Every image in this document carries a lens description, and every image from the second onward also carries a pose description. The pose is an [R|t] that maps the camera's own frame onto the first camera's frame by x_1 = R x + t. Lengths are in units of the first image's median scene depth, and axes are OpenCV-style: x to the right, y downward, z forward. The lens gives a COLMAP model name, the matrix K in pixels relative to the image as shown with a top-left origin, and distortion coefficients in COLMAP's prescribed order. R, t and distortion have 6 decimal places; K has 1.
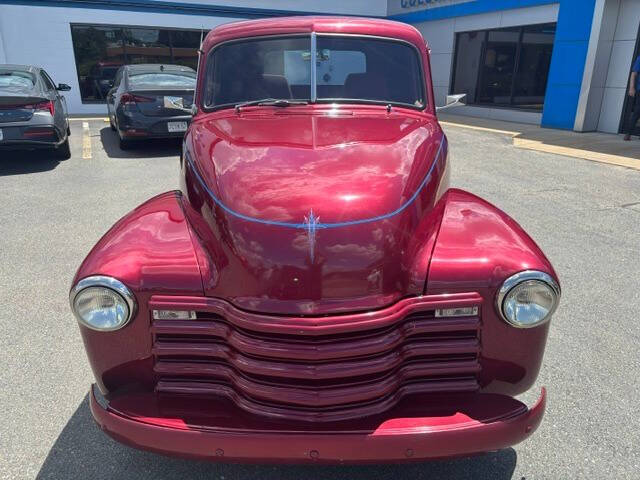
lens RADIAL K [[489.6, 0, 315.1], [0, 489.6, 239.7], [0, 0, 1]] dist [0.018466, -0.012921]
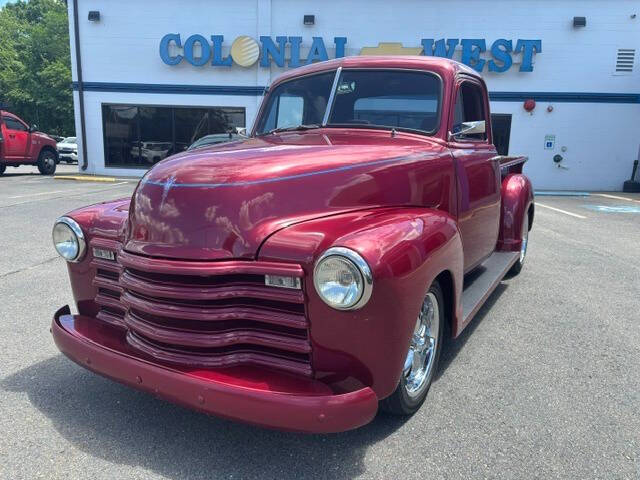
lens RADIAL K [[486.8, 0, 320.0], [0, 486.8, 240.0], [0, 0, 1]] dist [0.051038, -0.055094]
pose [[0.867710, 0.093087, -0.488277, 0.830659], [-0.177534, 0.975555, -0.129511, 0.176990], [0.464285, 0.199064, 0.863025, 0.122619]]
